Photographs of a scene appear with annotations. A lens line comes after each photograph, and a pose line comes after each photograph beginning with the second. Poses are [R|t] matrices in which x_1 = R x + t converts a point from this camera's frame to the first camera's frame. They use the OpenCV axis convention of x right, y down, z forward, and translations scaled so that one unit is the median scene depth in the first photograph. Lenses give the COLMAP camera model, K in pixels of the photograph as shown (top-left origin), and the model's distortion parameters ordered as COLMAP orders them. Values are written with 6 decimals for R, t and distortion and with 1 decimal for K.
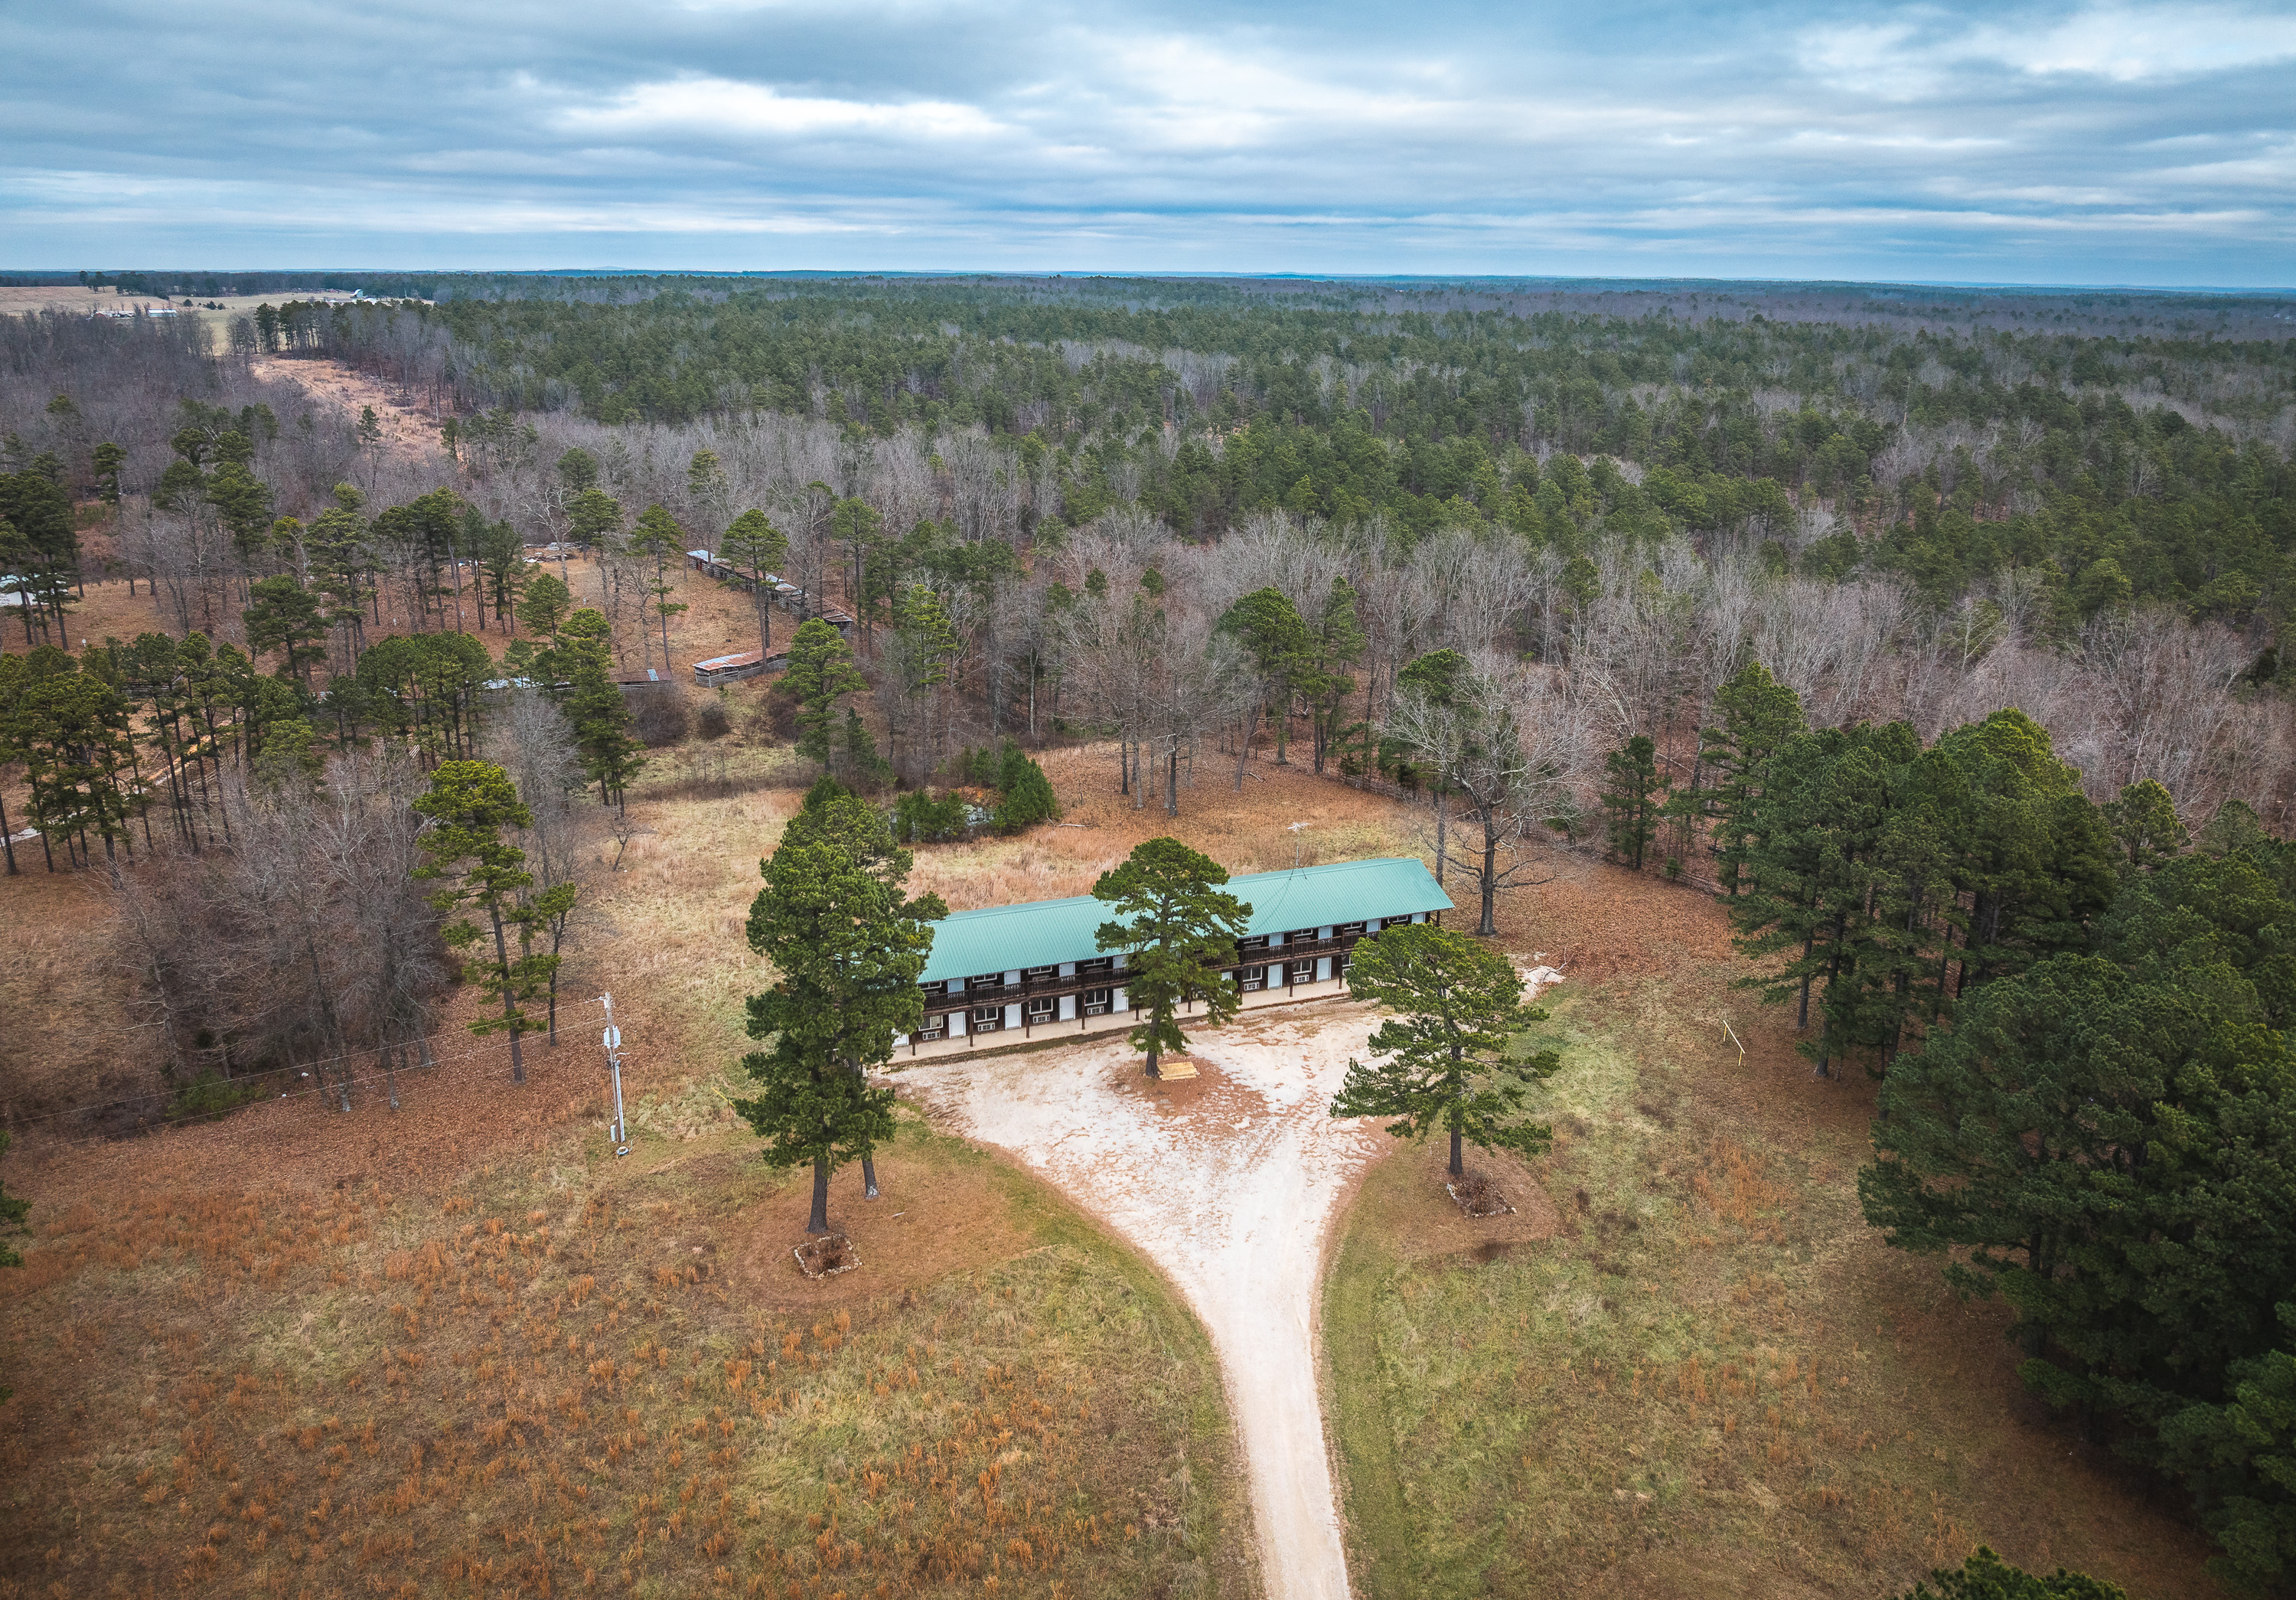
lens RADIAL K [[1700.6, 0, 1148.2], [0, 1700.6, 800.8], [0, 0, 1]] dist [-0.043127, 0.024873]
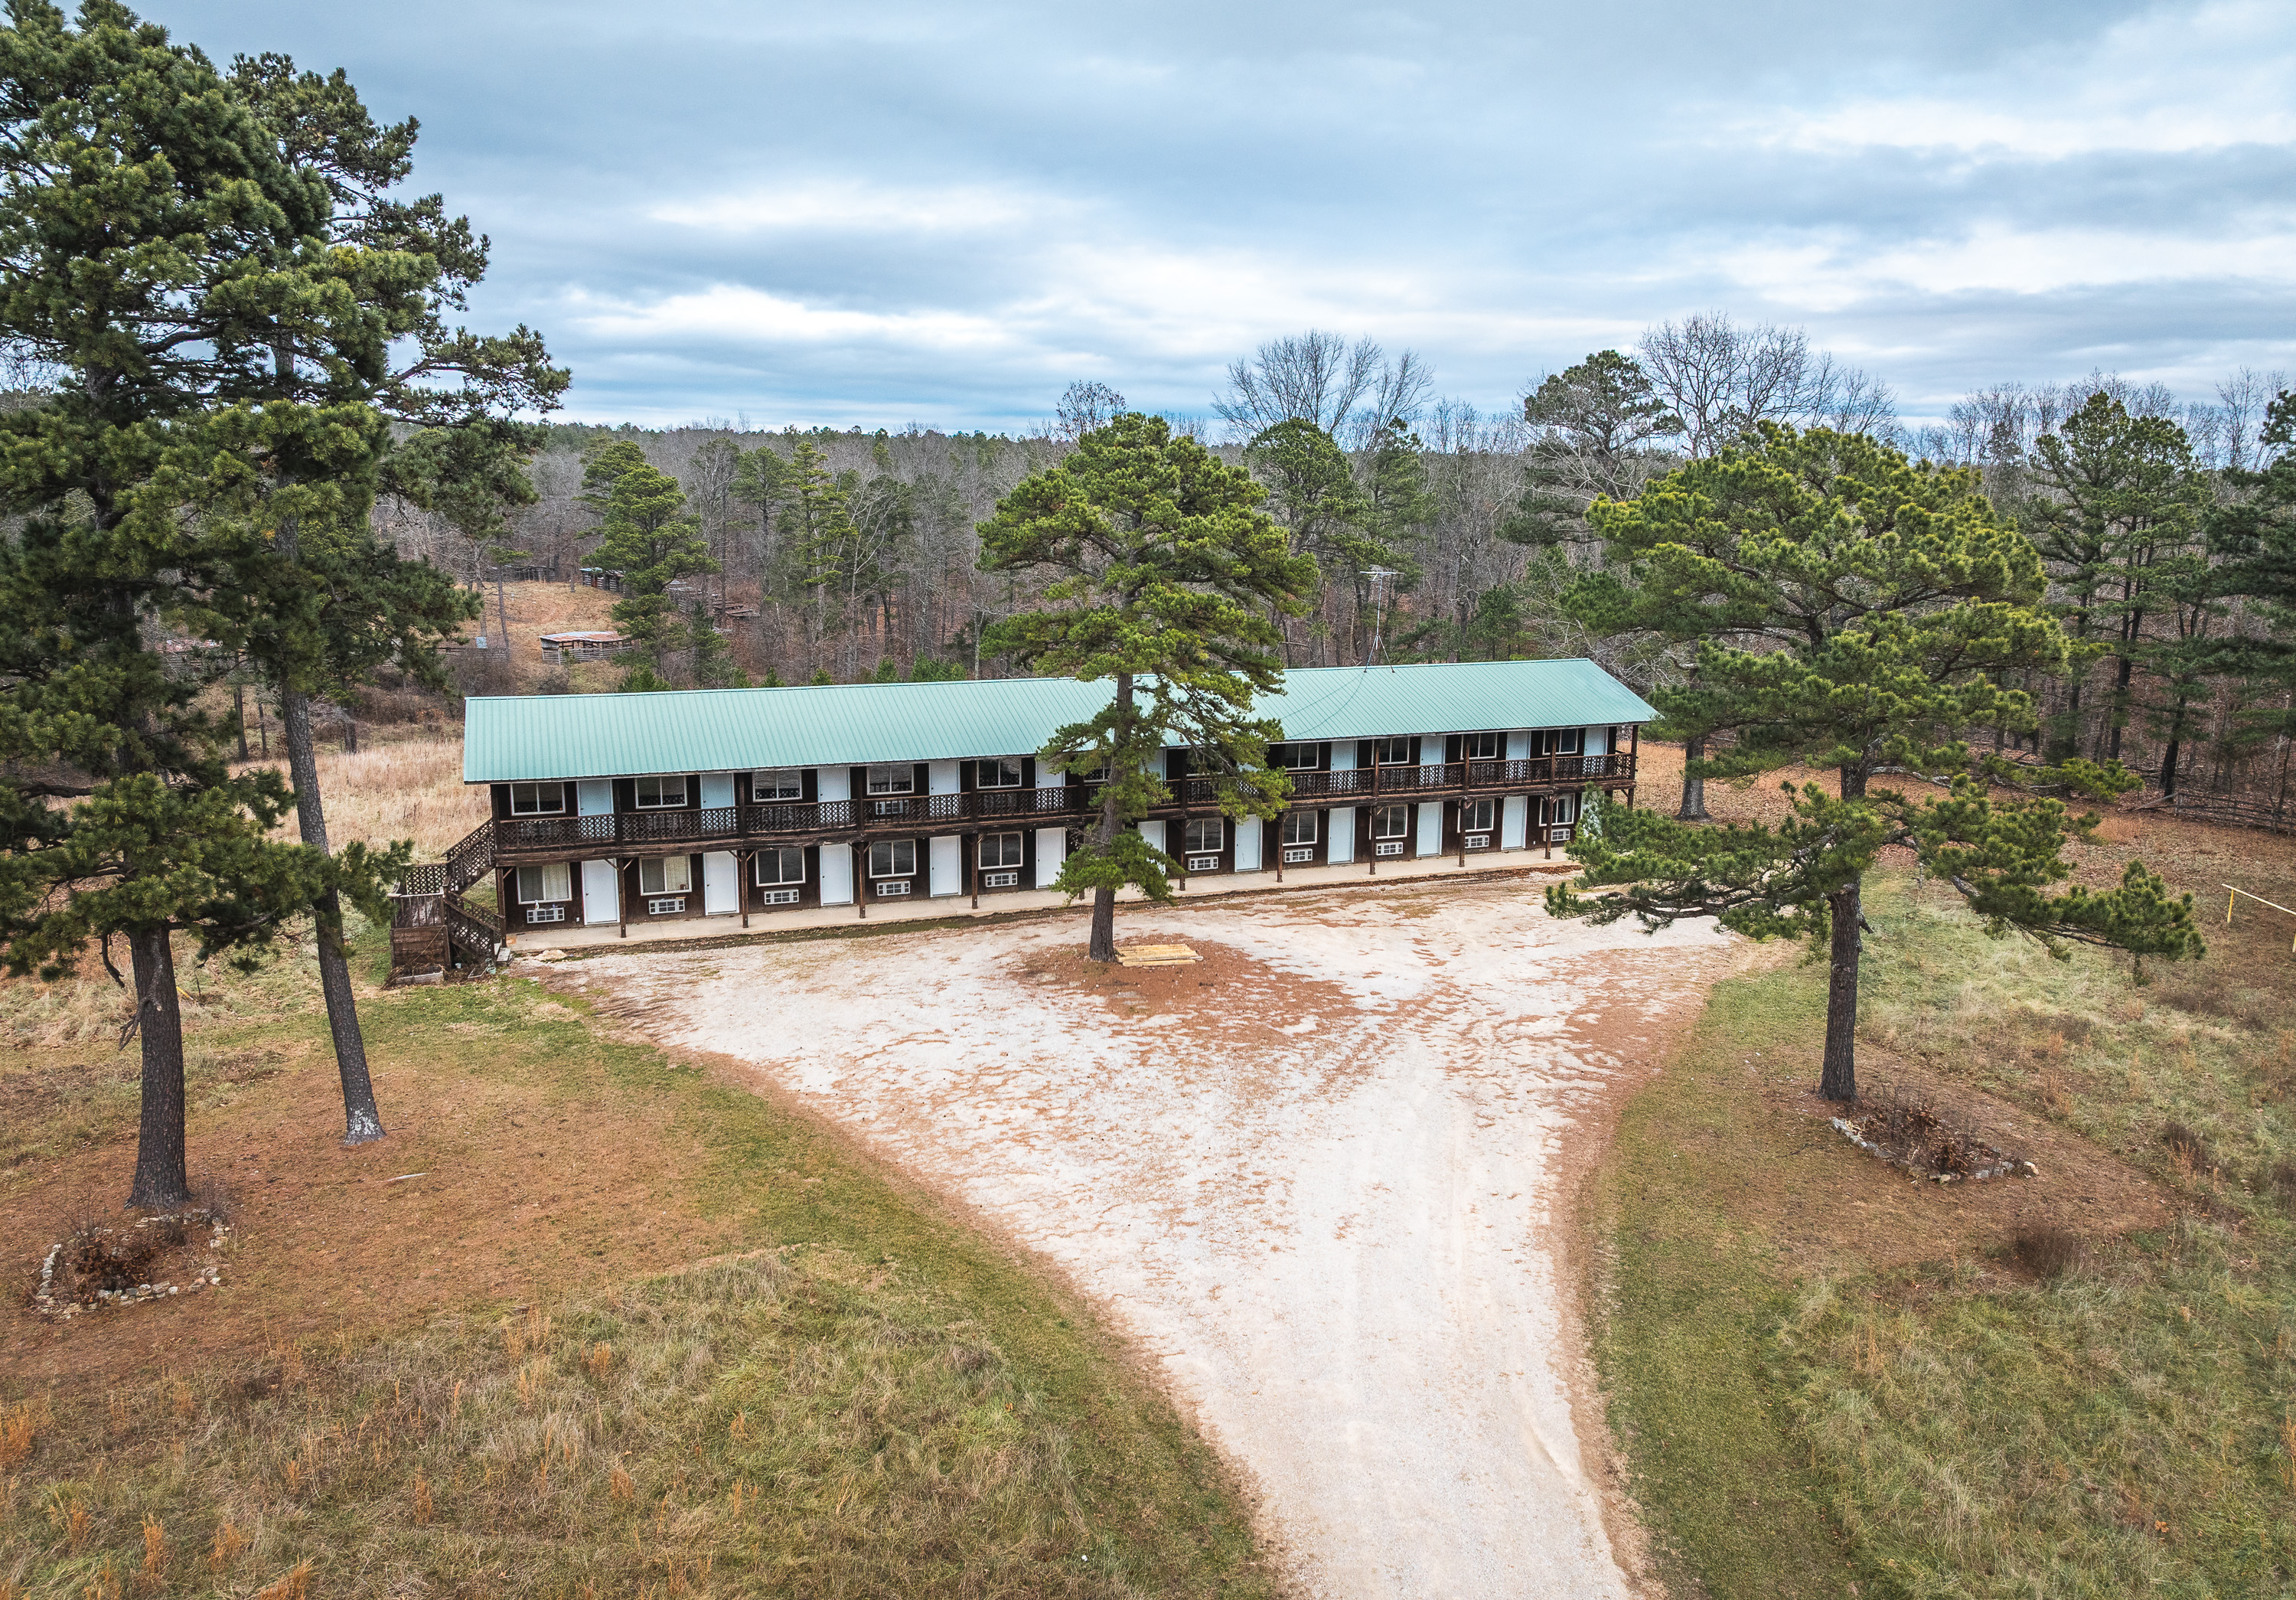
lens RADIAL K [[1700.6, 0, 1158.3], [0, 1700.6, 785.6], [0, 0, 1]] dist [-0.043127, 0.024873]
pose [[0.999961, 0.004581, 0.007522, 0.014876], [-0.003620, 0.992386, -0.123111, 0.183799], [-0.008028, 0.123079, 0.992364, 0.557963]]
